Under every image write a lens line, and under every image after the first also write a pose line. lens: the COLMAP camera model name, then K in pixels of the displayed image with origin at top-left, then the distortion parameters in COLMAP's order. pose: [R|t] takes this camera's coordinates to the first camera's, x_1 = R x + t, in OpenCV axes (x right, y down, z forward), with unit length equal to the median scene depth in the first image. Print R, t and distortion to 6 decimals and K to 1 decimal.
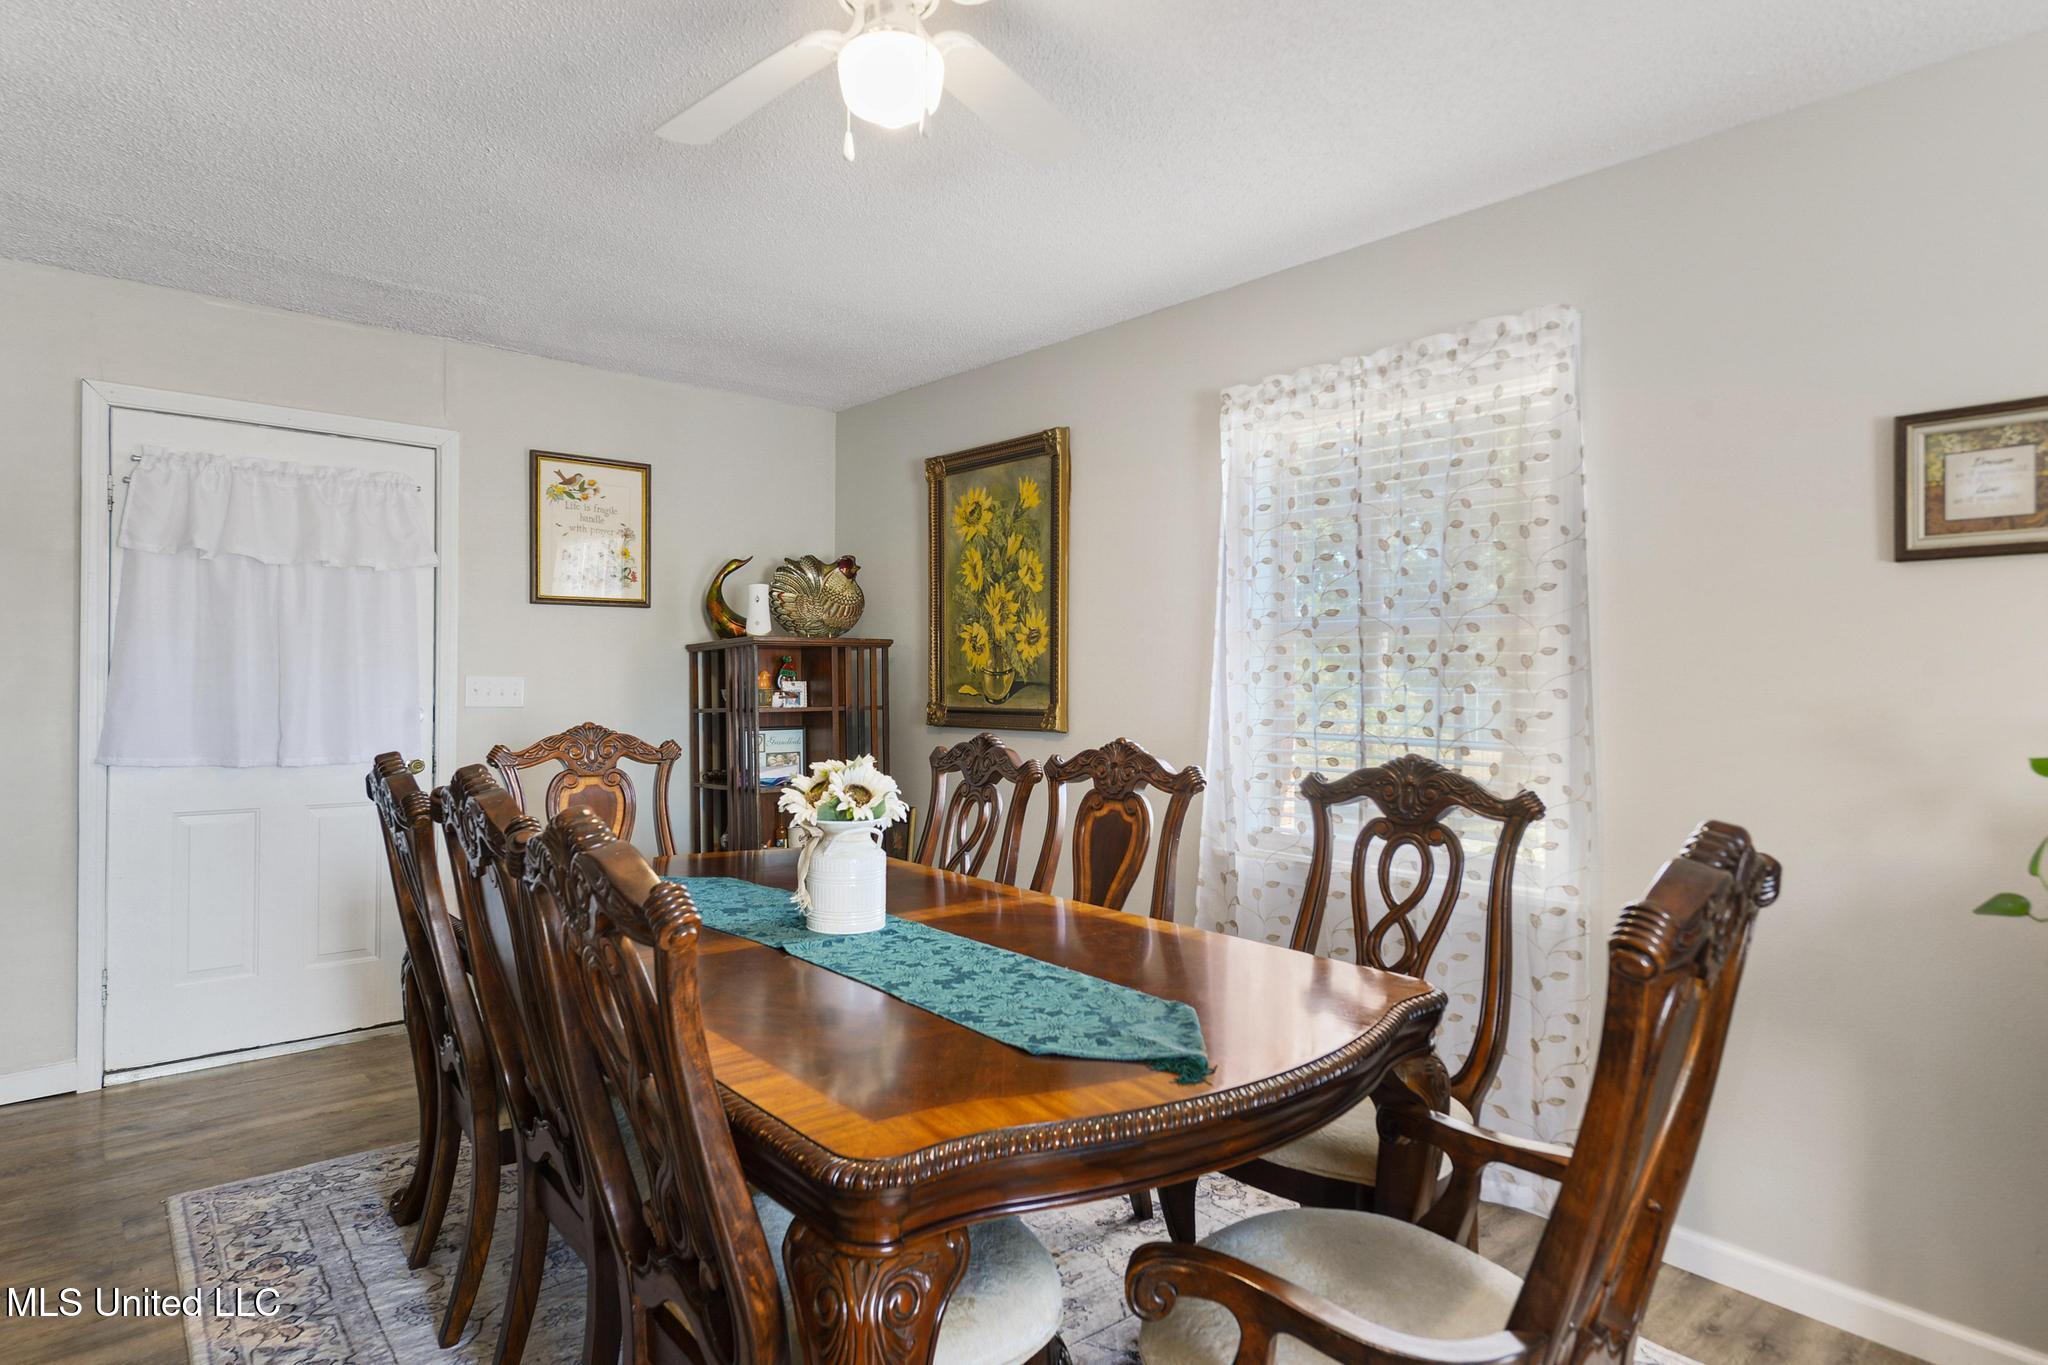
lens RADIAL K [[1121.1, 0, 1022.8], [0, 1121.1, 675.8], [0, 0, 1]] dist [-0.001645, -0.000147]
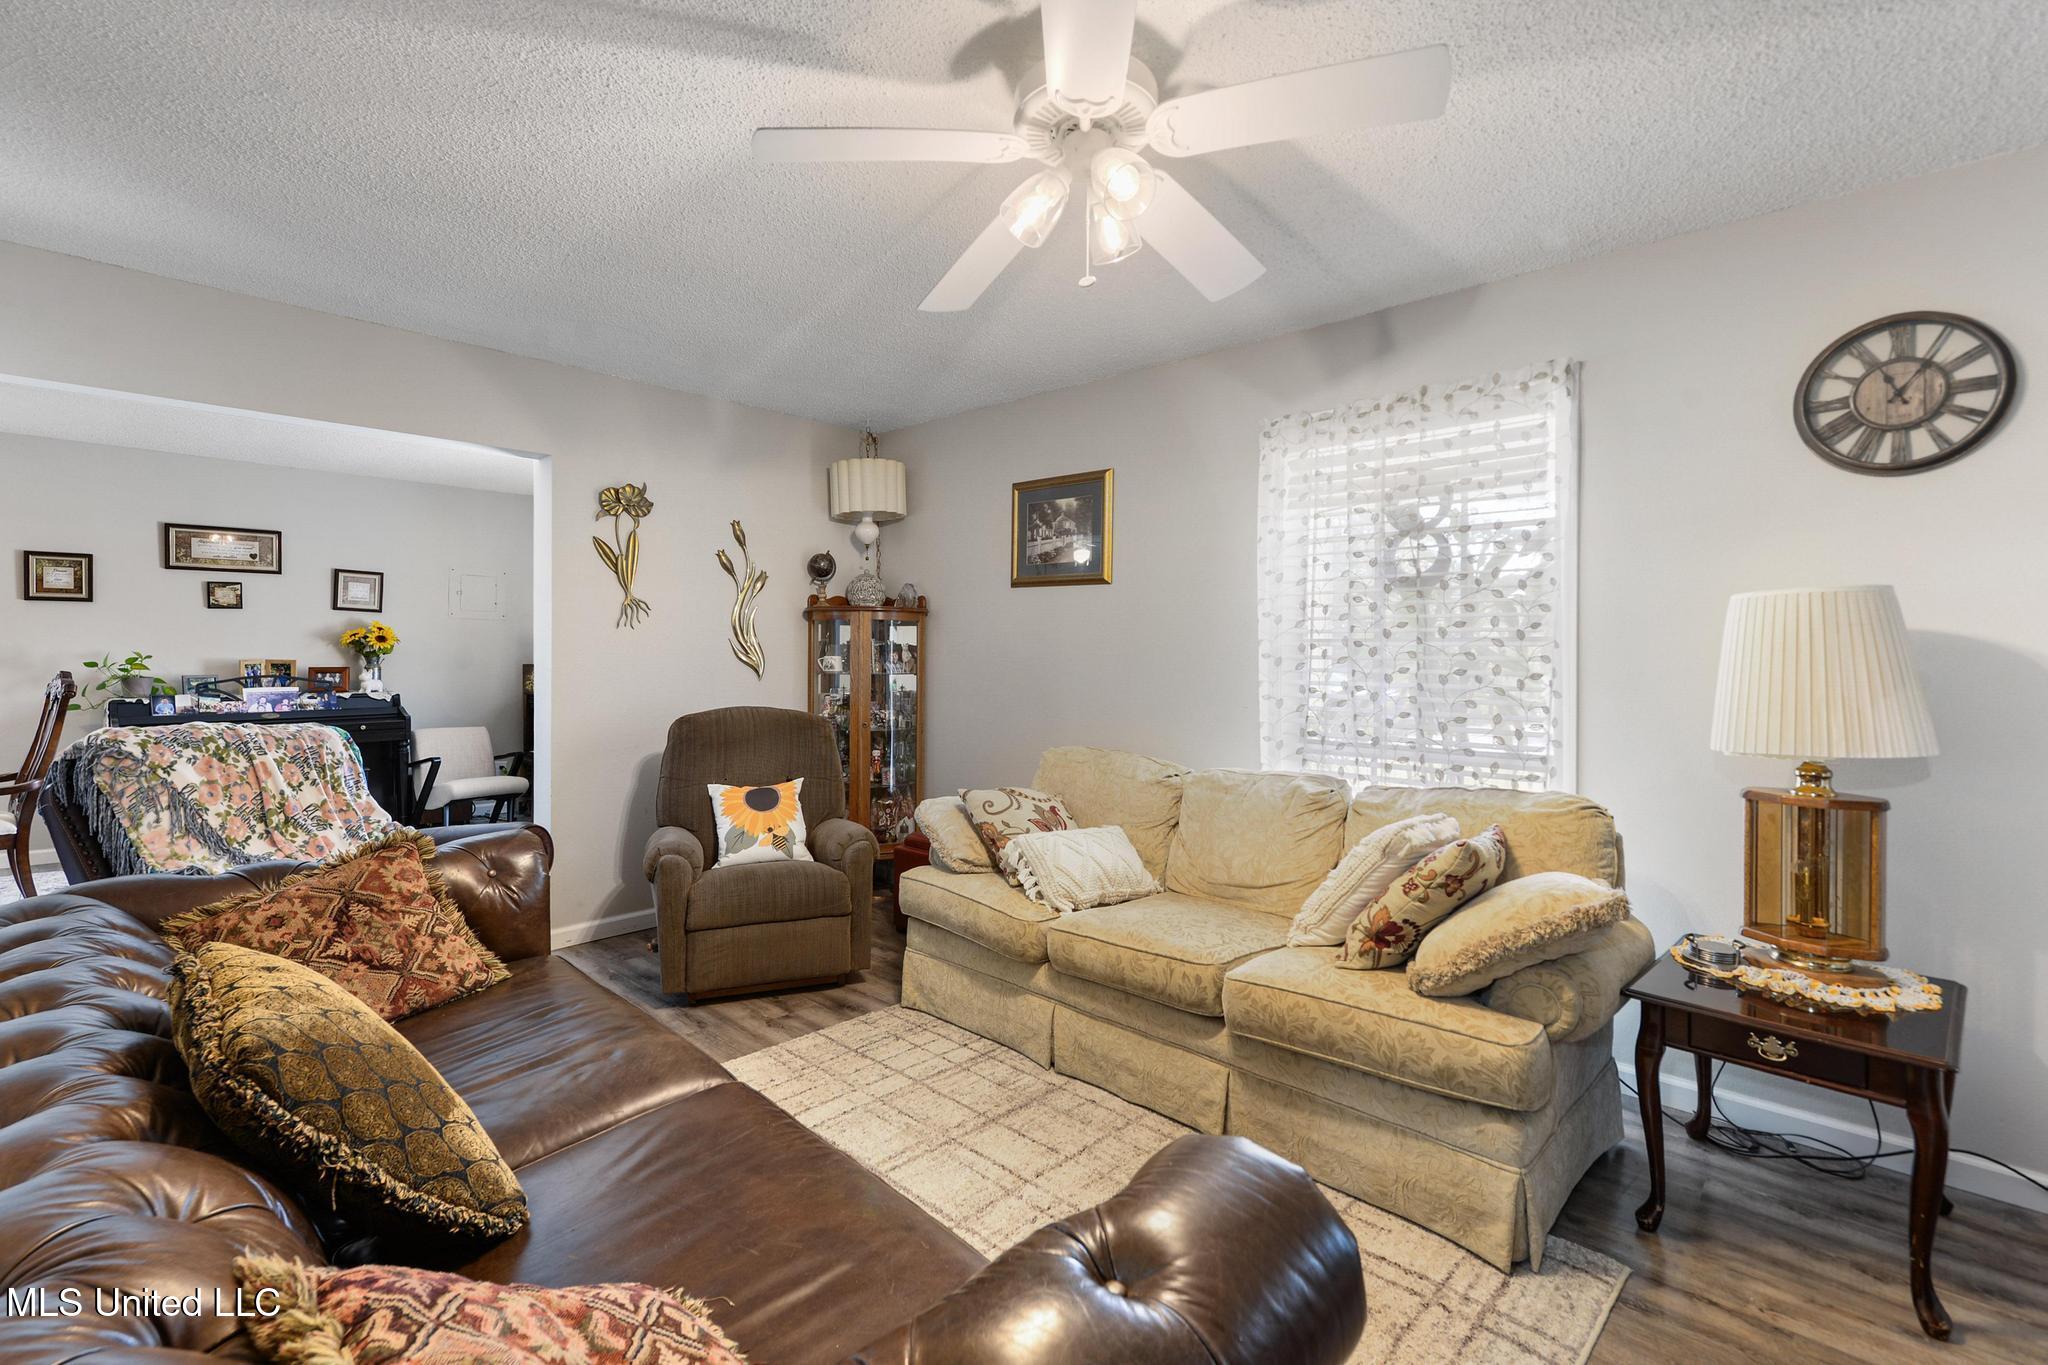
lens RADIAL K [[916.8, 0, 1011.2], [0, 916.8, 661.3], [0, 0, 1]] dist [-0.001705, -0.000510]
pose [[-0.103861, -0.017892, 0.994431, -1.731259], [-0.005074, 0.999835, 0.017459, 0.004661], [-0.994579, -0.003233, -0.103934, -1.226206]]
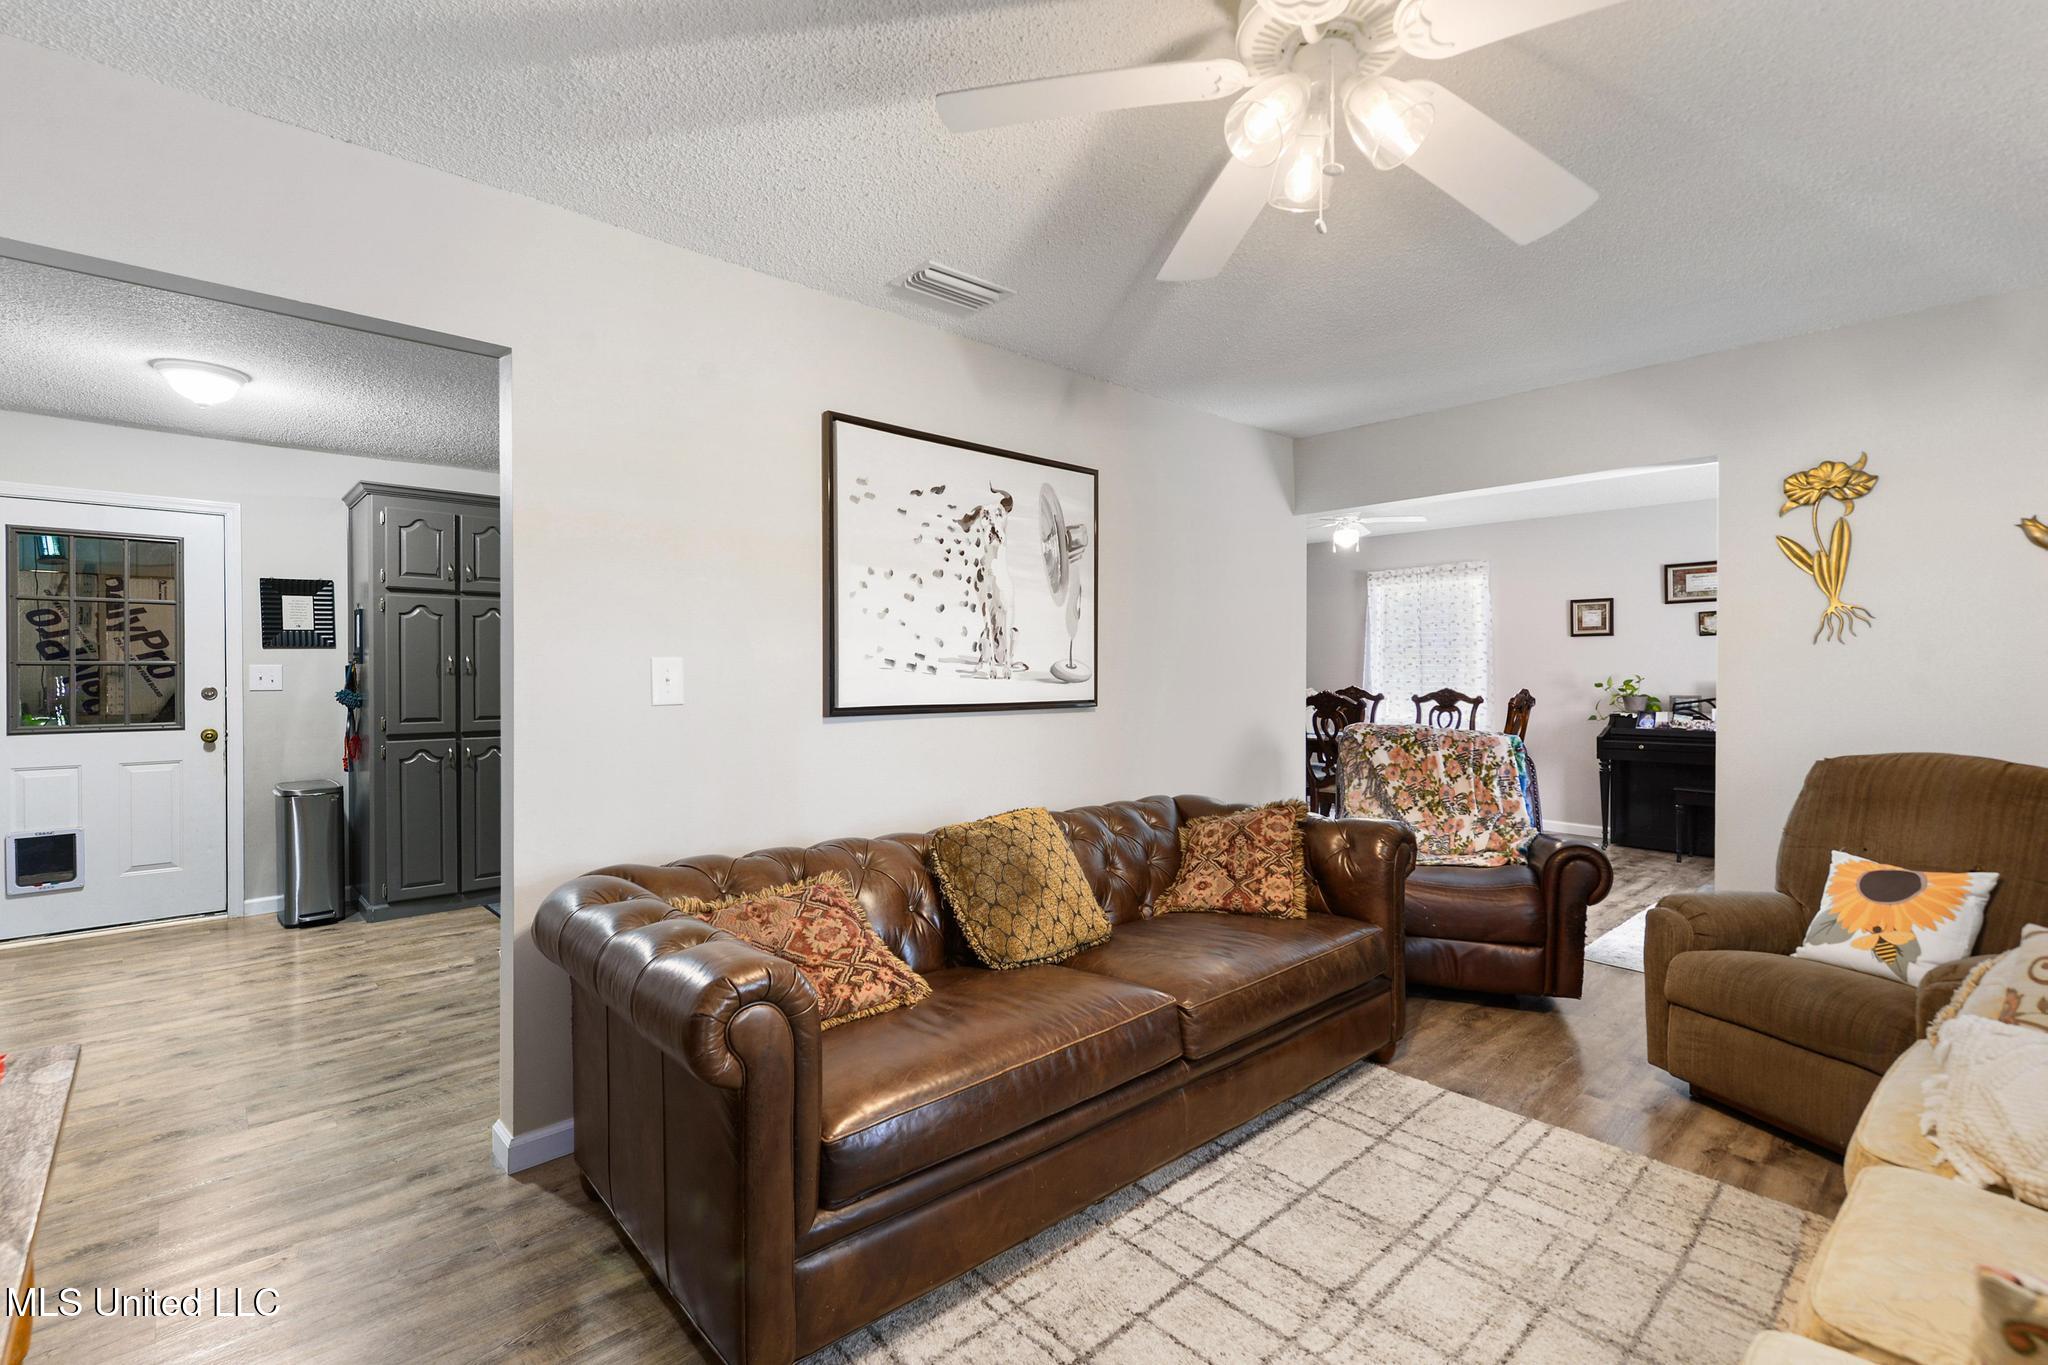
lens RADIAL K [[916.8, 0, 1012.6], [0, 916.8, 677.7], [0, 0, 1]] dist [-0.001705, -0.000510]
pose [[0.999549, -0.008077, 0.028926, -1.196680], [0.007904, 0.999950, 0.006097, 0.008692], [-0.028973, -0.005865, 0.999563, -2.022824]]
